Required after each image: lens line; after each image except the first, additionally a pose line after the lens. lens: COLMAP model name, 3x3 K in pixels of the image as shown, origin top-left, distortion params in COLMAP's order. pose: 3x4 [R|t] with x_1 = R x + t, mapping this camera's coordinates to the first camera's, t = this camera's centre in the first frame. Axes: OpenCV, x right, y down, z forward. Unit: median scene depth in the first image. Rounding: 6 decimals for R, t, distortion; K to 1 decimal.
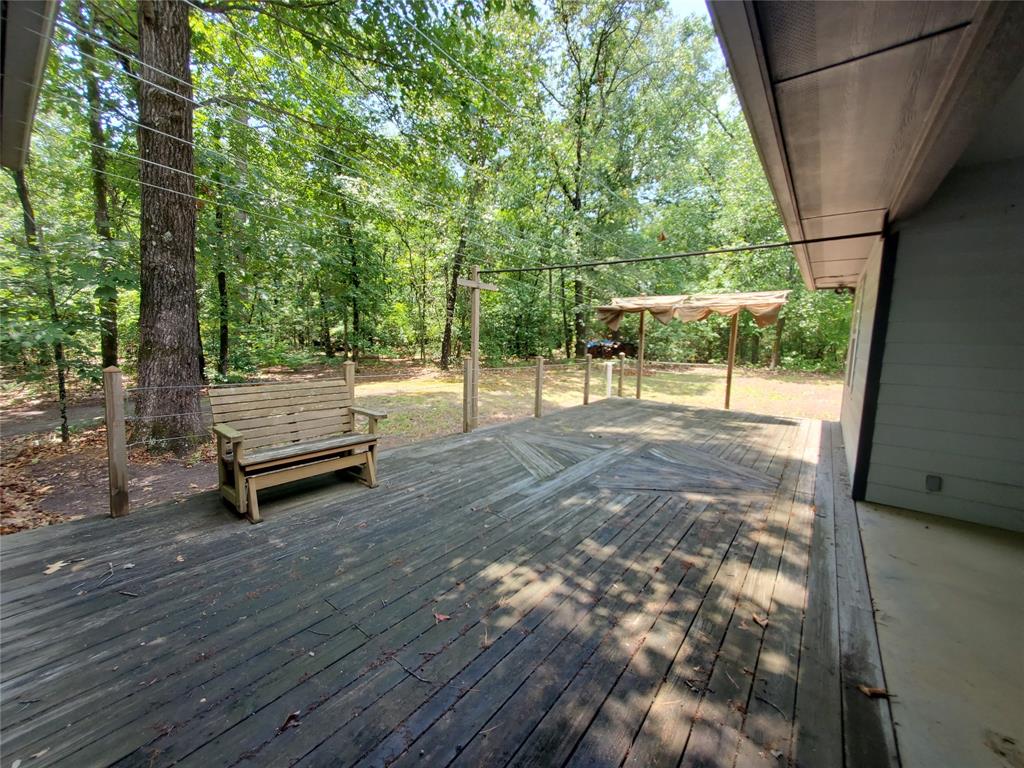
lens RADIAL K [[406.1, 0, 510.4], [0, 406.1, 382.7], [0, 0, 1]] dist [-0.000294, -0.000122]
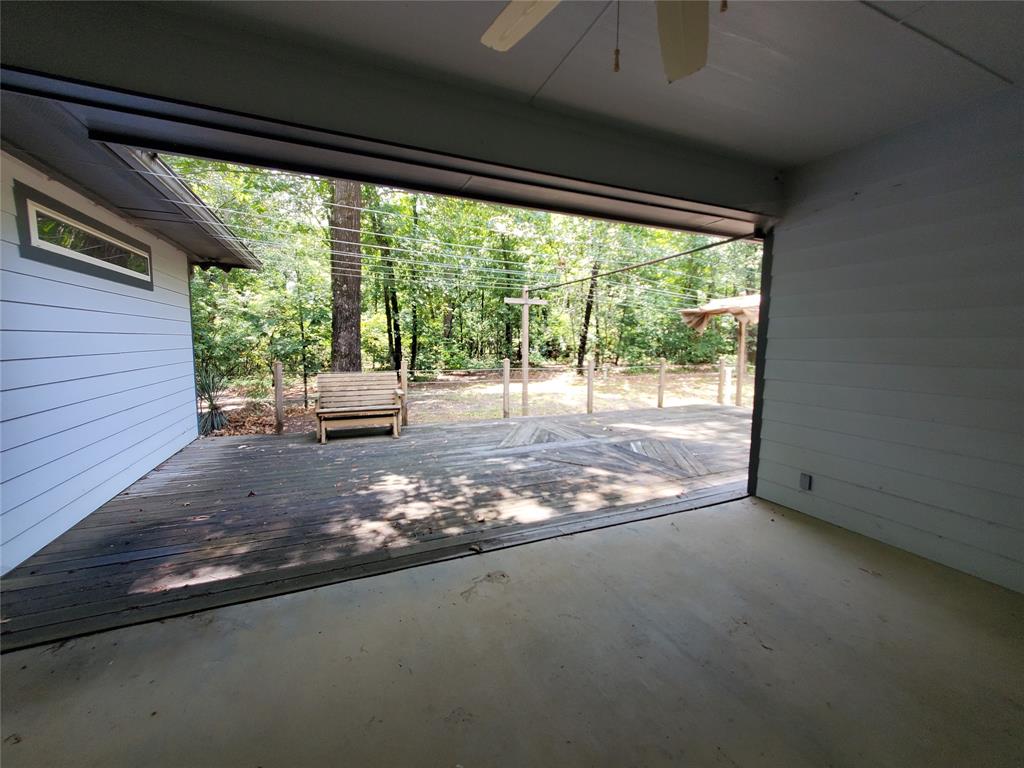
lens RADIAL K [[406.1, 0, 510.2], [0, 406.1, 383.1], [0, 0, 1]] dist [-0.000294, -0.000122]
pose [[0.877681, 0.024475, -0.478620, 1.090362], [-0.034779, 0.999315, -0.012675, 0.059743], [0.477982, 0.027771, 0.877931, -0.251984]]
